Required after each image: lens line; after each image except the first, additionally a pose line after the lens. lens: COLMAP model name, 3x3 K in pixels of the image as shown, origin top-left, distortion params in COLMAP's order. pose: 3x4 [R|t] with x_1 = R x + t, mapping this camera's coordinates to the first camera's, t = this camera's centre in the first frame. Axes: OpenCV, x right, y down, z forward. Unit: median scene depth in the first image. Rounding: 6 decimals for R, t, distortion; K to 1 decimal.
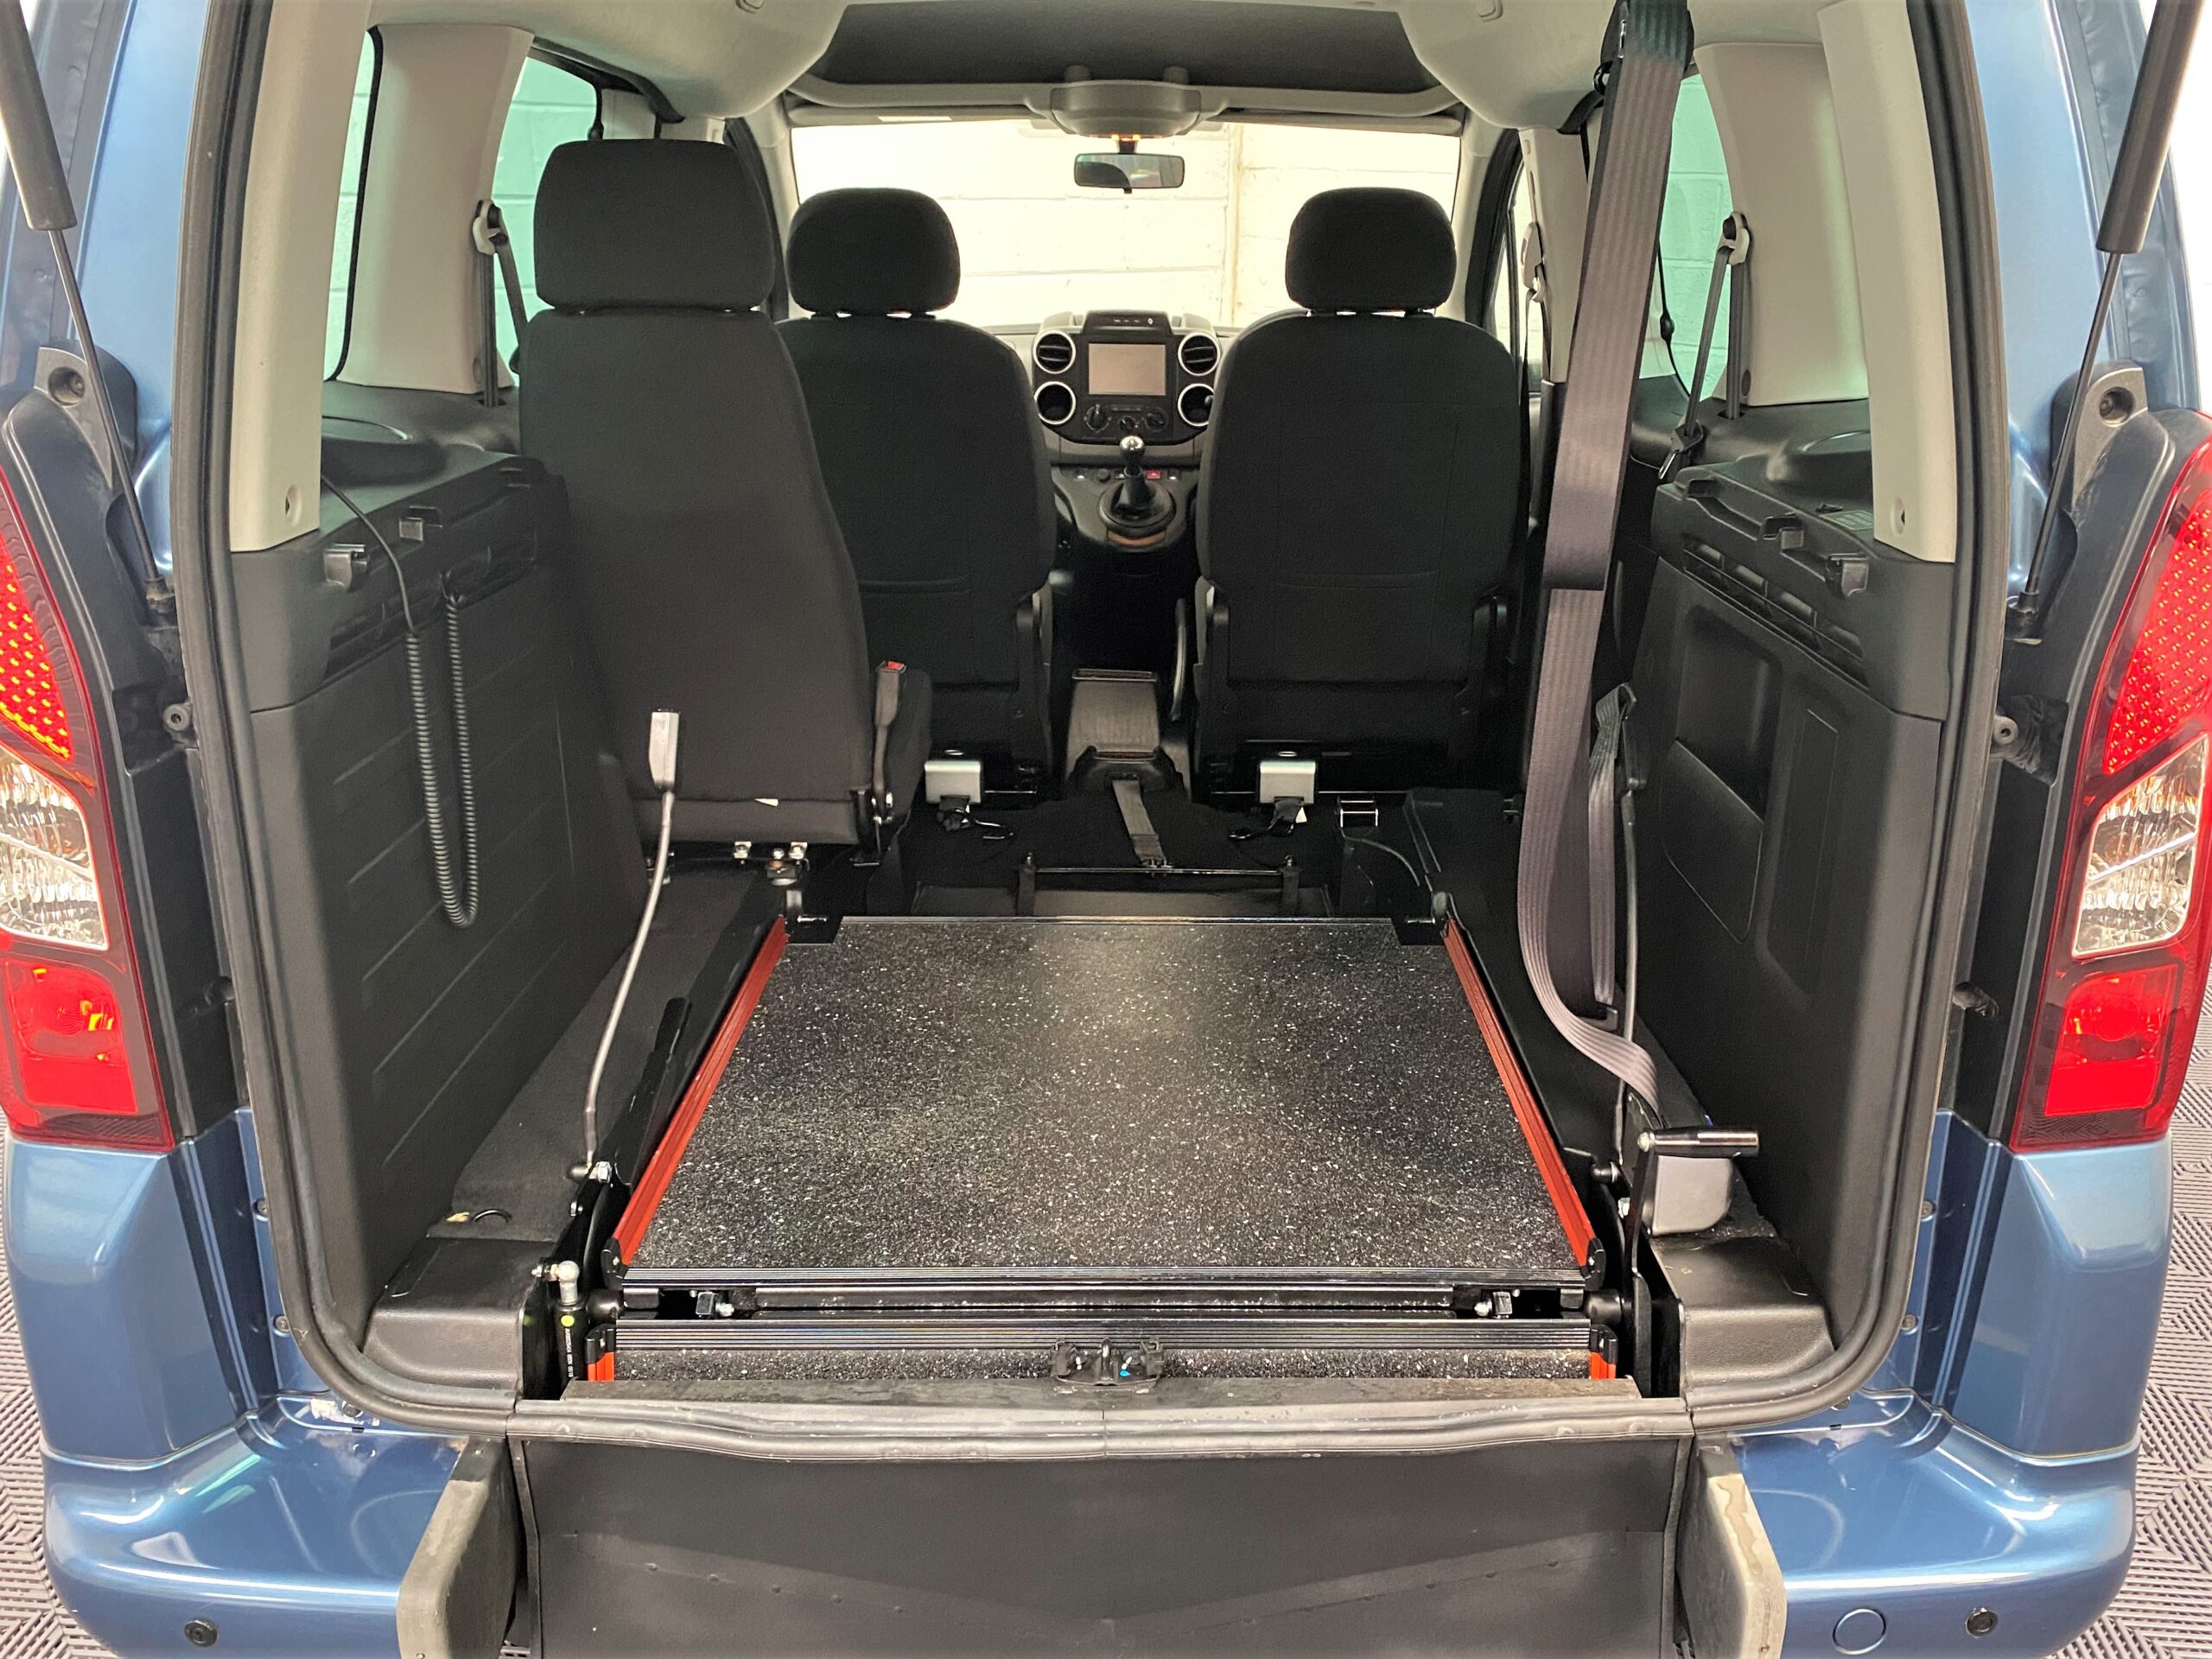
lens RADIAL K [[1776.9, 0, 1182.4], [0, 1776.9, 823.3], [0, 0, 1]] dist [0.001538, 0.006525]
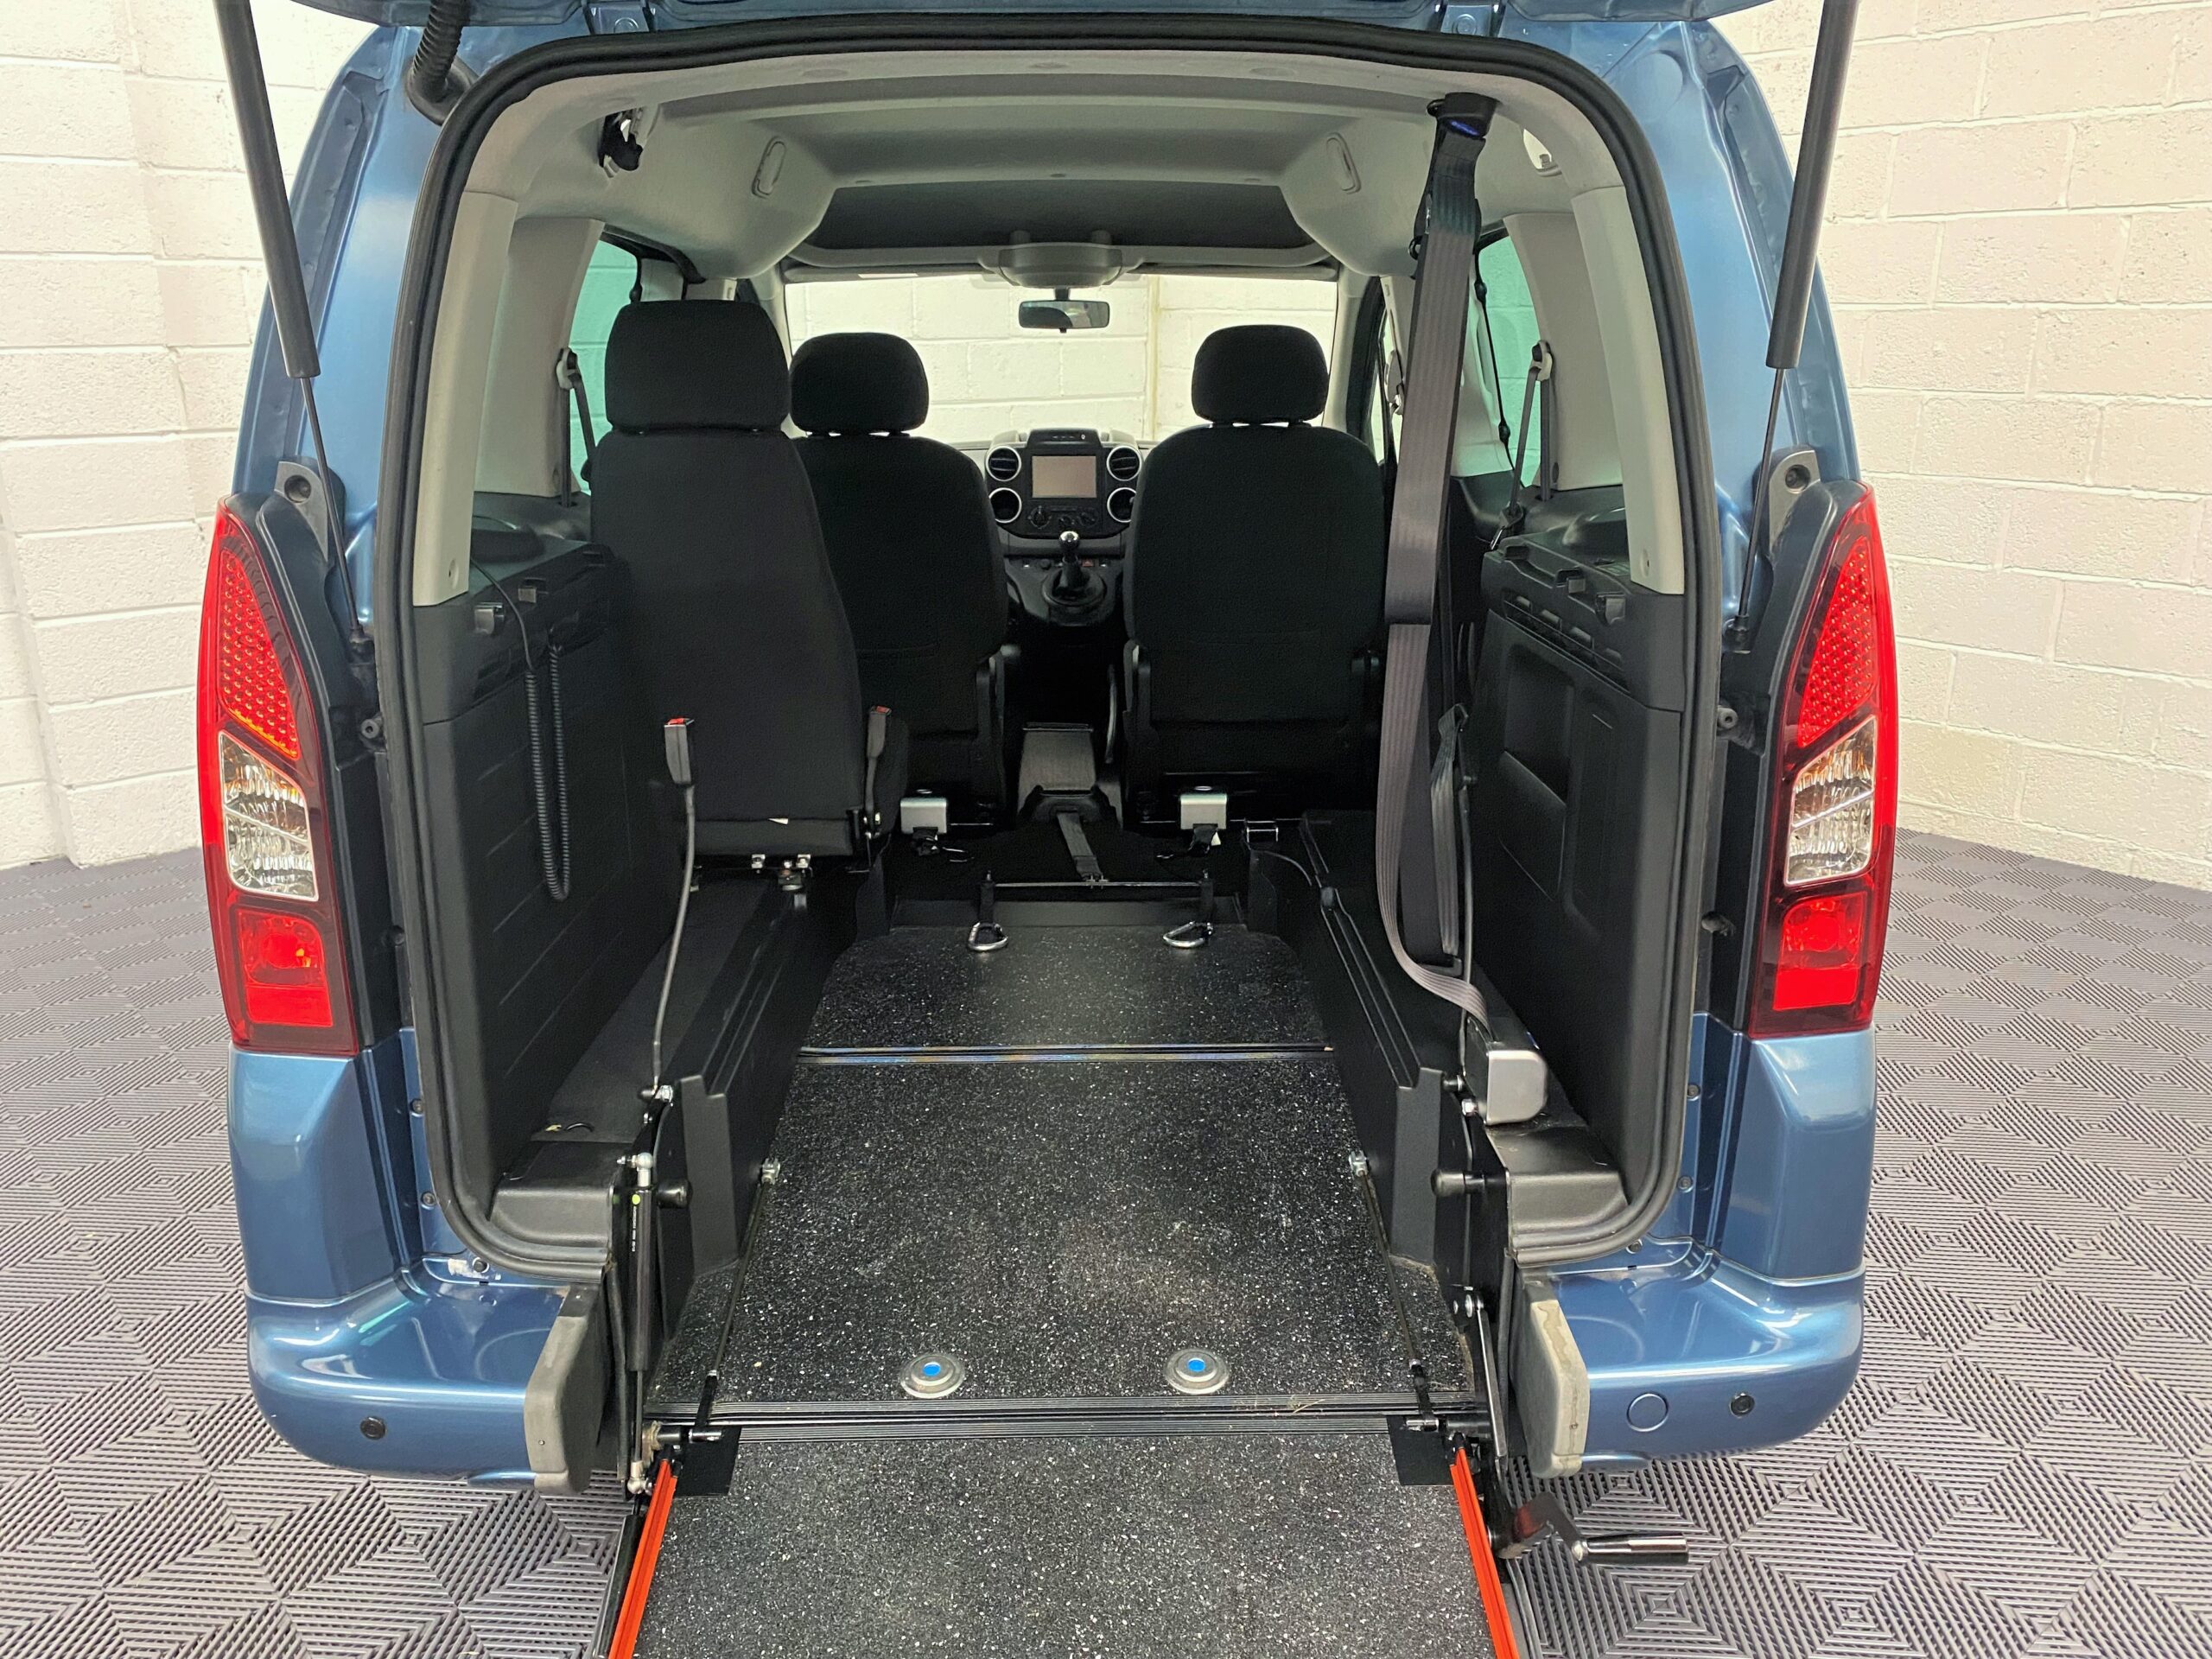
lens RADIAL K [[1720.8, 0, 1109.6], [0, 1720.8, 791.1], [0, 0, 1]] dist [0.014522, 0.003773]
pose [[0.999870, -0.015775, -0.003460, 0.000178], [0.015469, 0.997016, -0.075630, 0.077026], [0.004643, 0.075566, 0.997130, -0.242258]]
